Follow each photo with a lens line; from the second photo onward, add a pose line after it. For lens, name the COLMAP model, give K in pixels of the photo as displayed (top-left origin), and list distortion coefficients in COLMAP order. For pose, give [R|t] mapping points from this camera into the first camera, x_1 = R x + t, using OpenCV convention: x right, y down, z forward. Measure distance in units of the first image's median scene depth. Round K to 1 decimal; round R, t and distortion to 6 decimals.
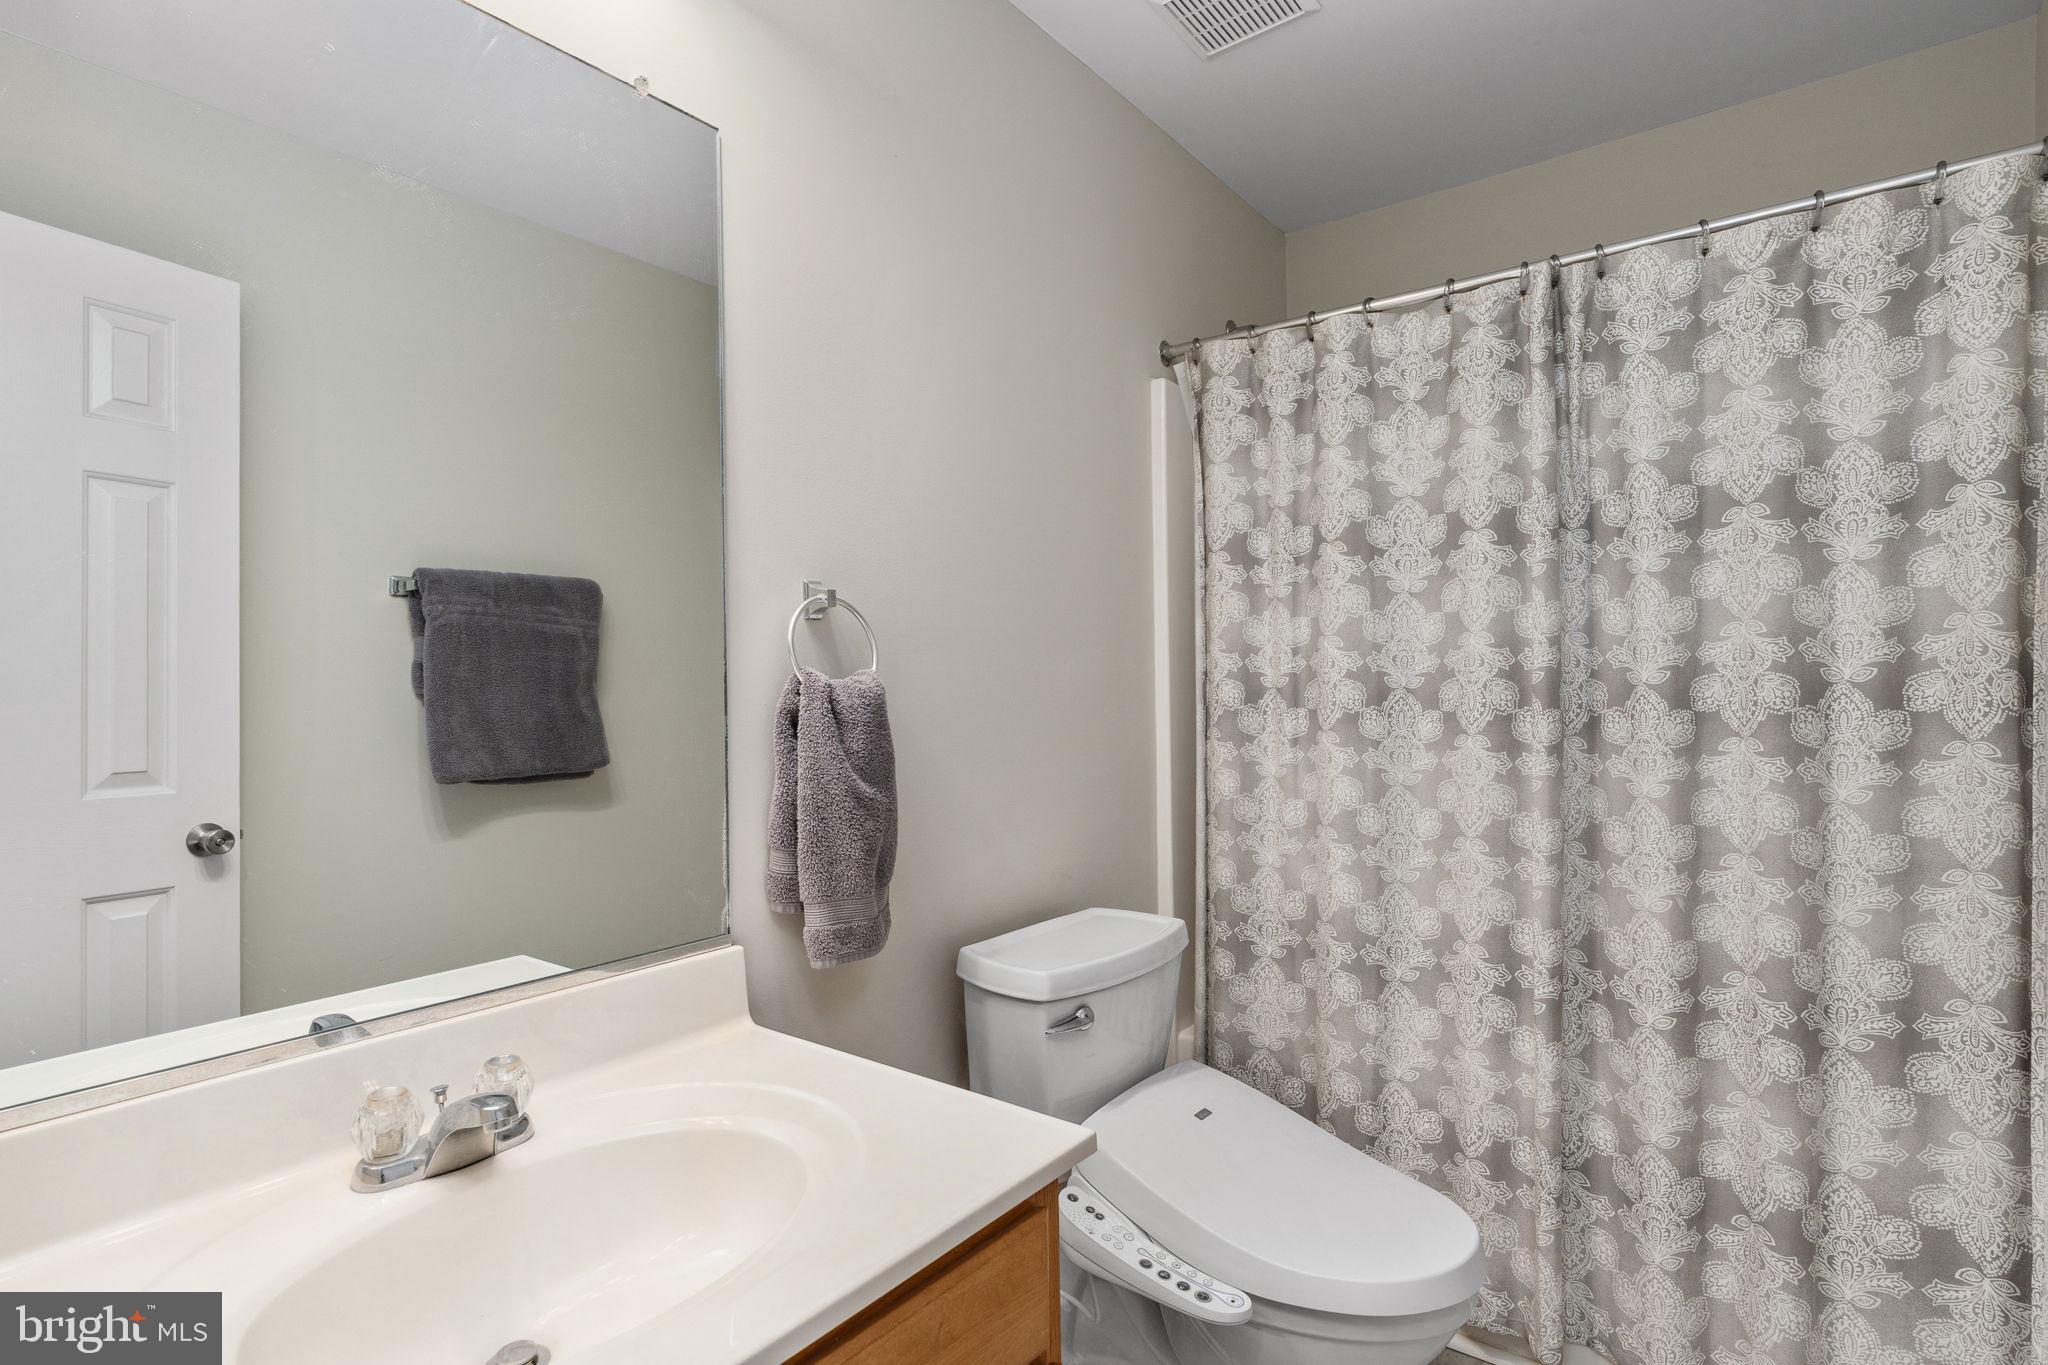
lens RADIAL K [[991.5, 0, 1053.9], [0, 991.5, 676.4], [0, 0, 1]] dist [-0.010968, 0.004752]
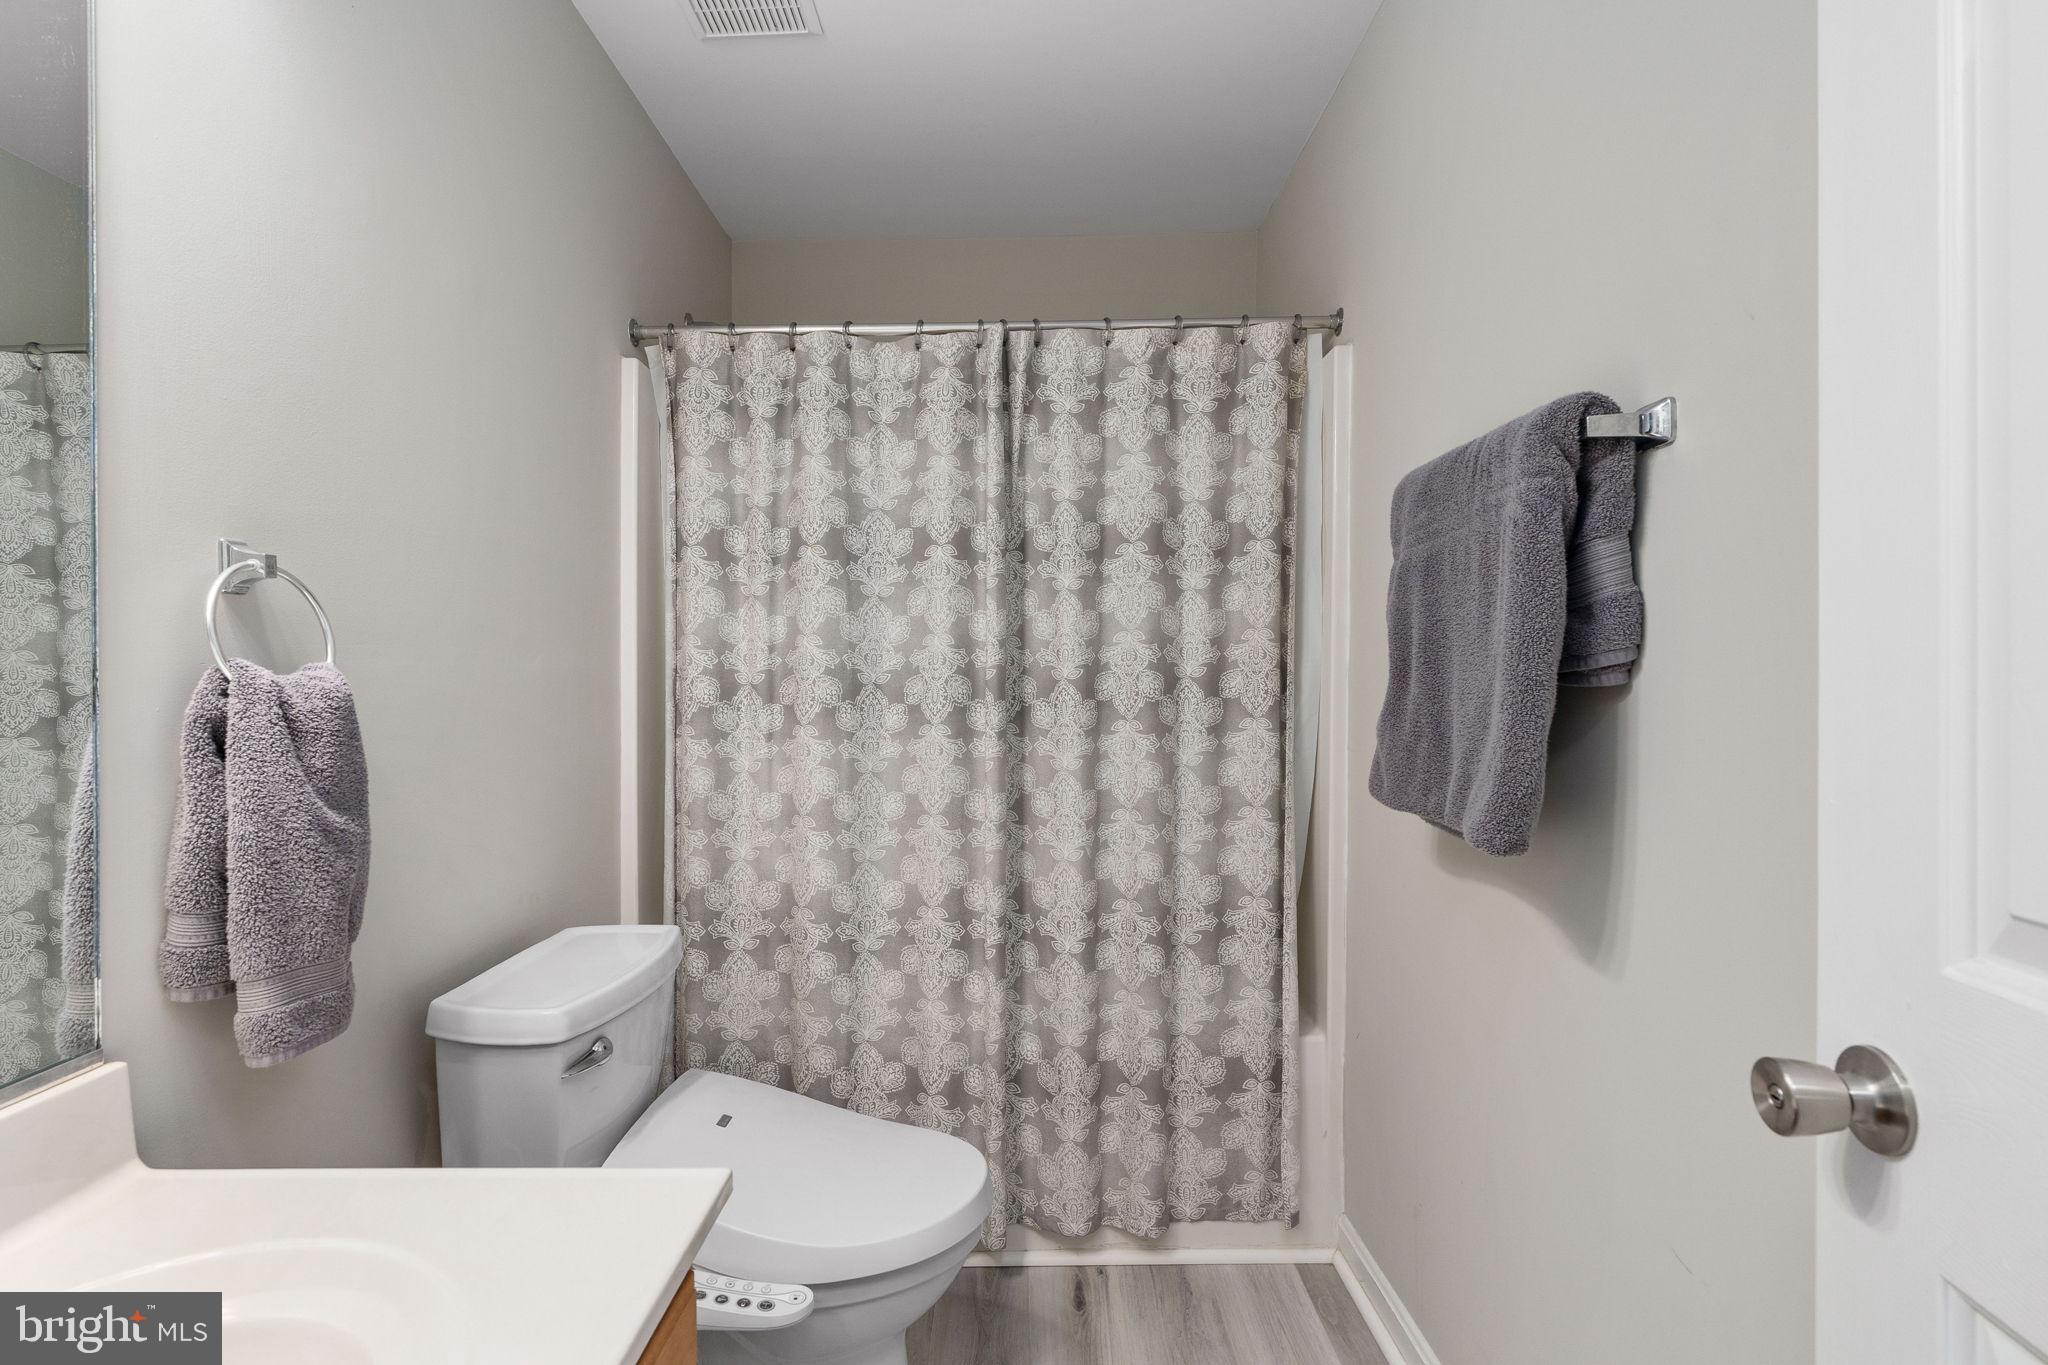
lens RADIAL K [[925.1, 0, 1022.7], [0, 925.1, 677.3], [0, 0, 1]] dist [-0.011769, 0.004852]
pose [[0.811883, -0.001699, 0.583818, -0.132506], [-0.000114, 0.999995, 0.003068, 0.001732], [-0.583820, -0.002557, 0.811879, 0.084957]]
